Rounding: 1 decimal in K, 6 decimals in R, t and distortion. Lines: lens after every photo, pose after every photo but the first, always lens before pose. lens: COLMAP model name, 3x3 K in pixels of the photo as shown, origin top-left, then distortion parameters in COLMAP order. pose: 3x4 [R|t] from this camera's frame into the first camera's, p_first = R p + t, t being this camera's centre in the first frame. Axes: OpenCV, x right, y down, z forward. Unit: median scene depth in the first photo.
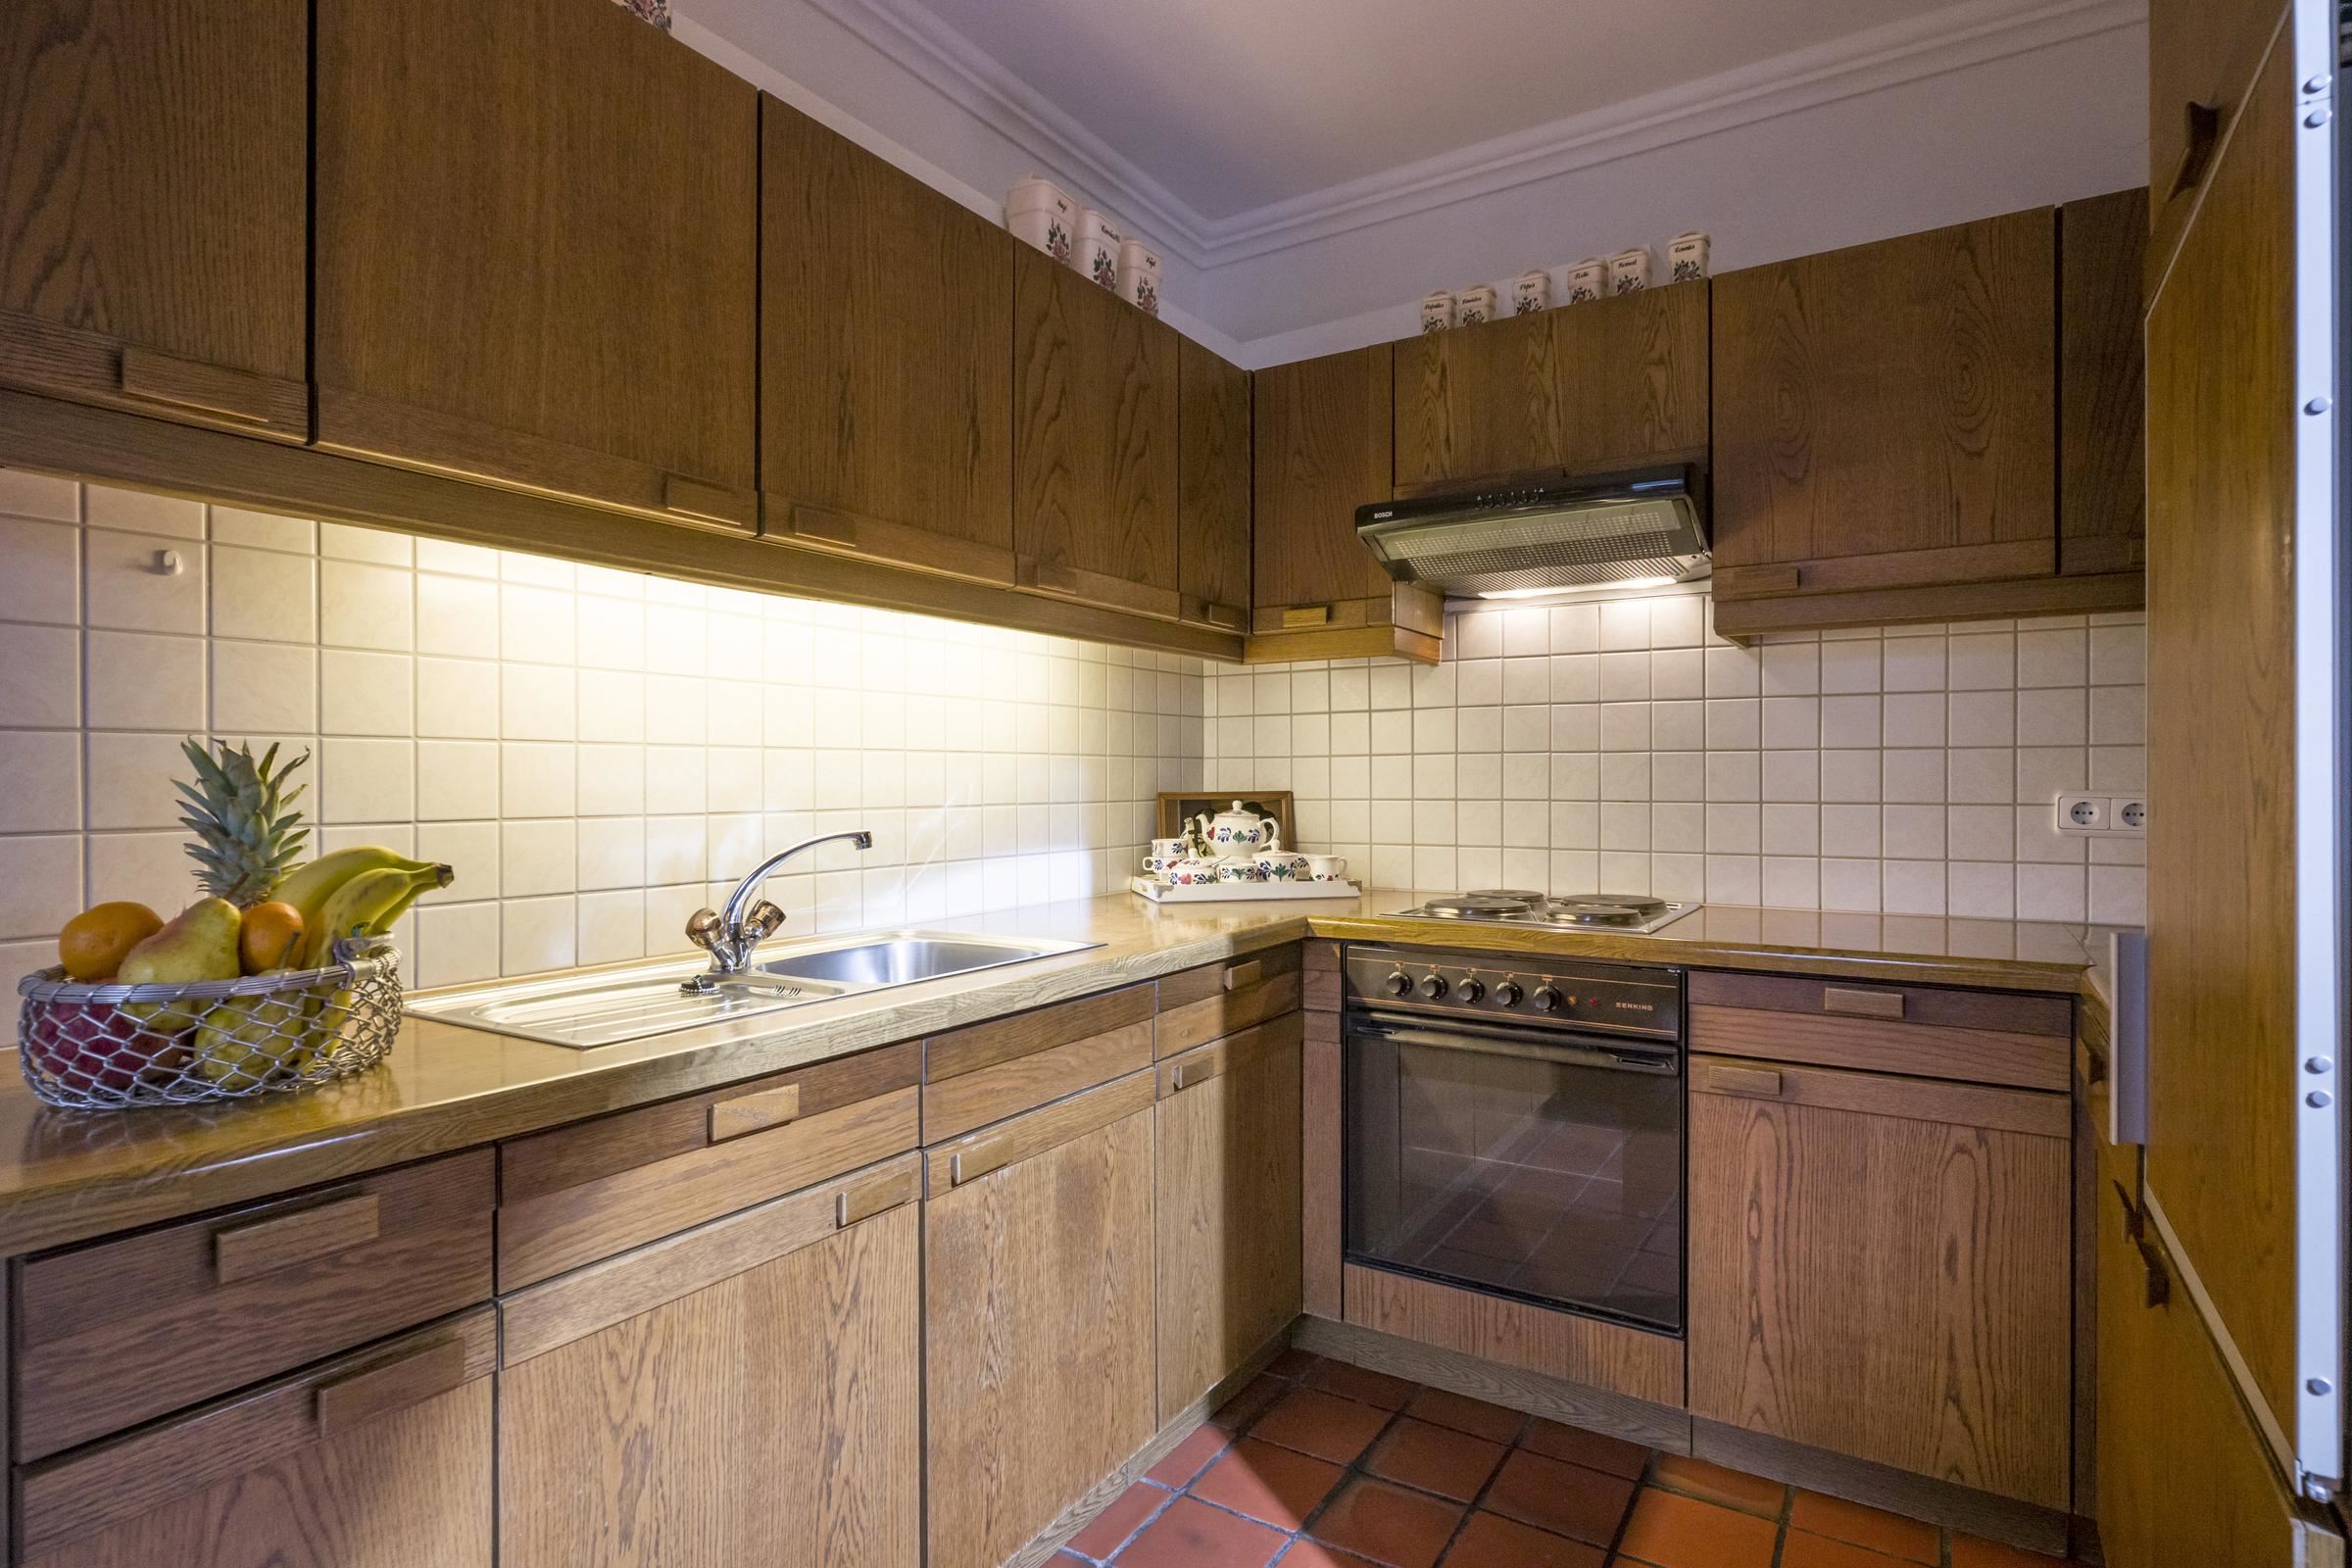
lens RADIAL K [[1203.7, 0, 1176.0], [0, 1203.7, 784.0], [0, 0, 1]] dist [-0.000527, -0.000108]
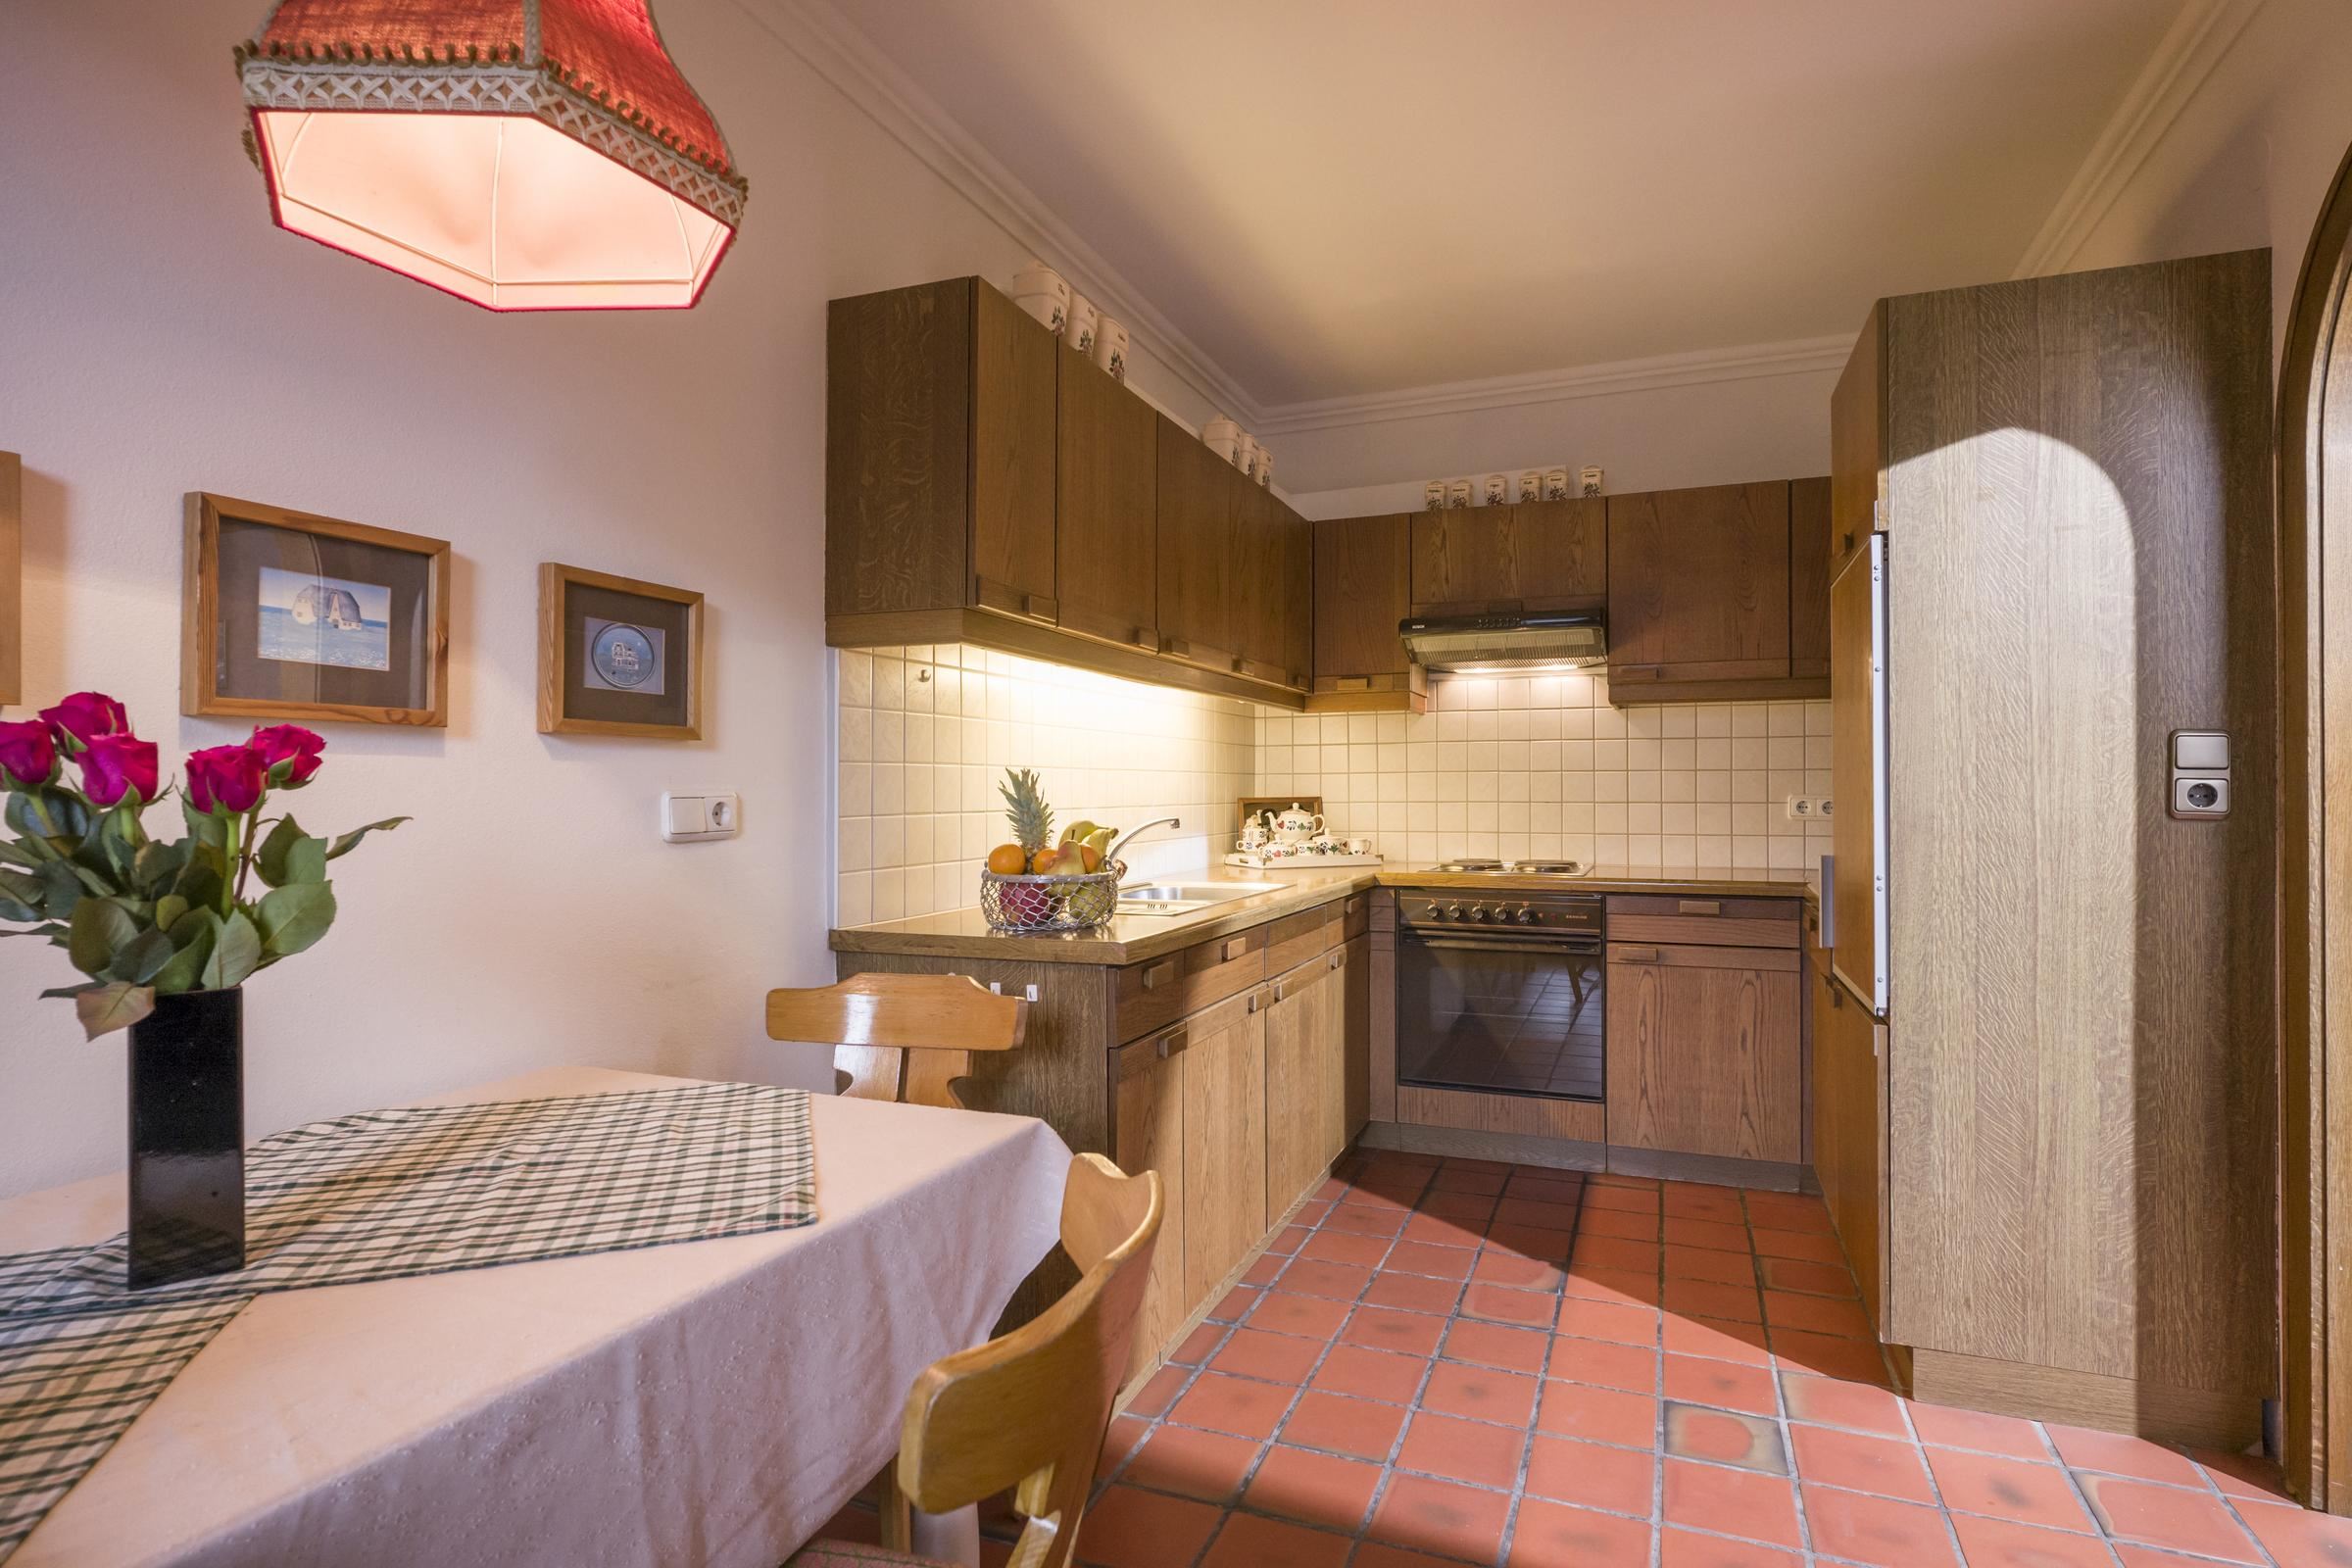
lens RADIAL K [[1203.7, 0, 1176.0], [0, 1203.7, 784.0], [0, 0, 1]] dist [-0.000527, -0.000108]
pose [[0.984671, 0.000543, 0.174423, -0.459553], [0.001088, 0.999957, -0.009251, 0.004953], [-0.174421, 0.009299, 0.984627, -0.579153]]
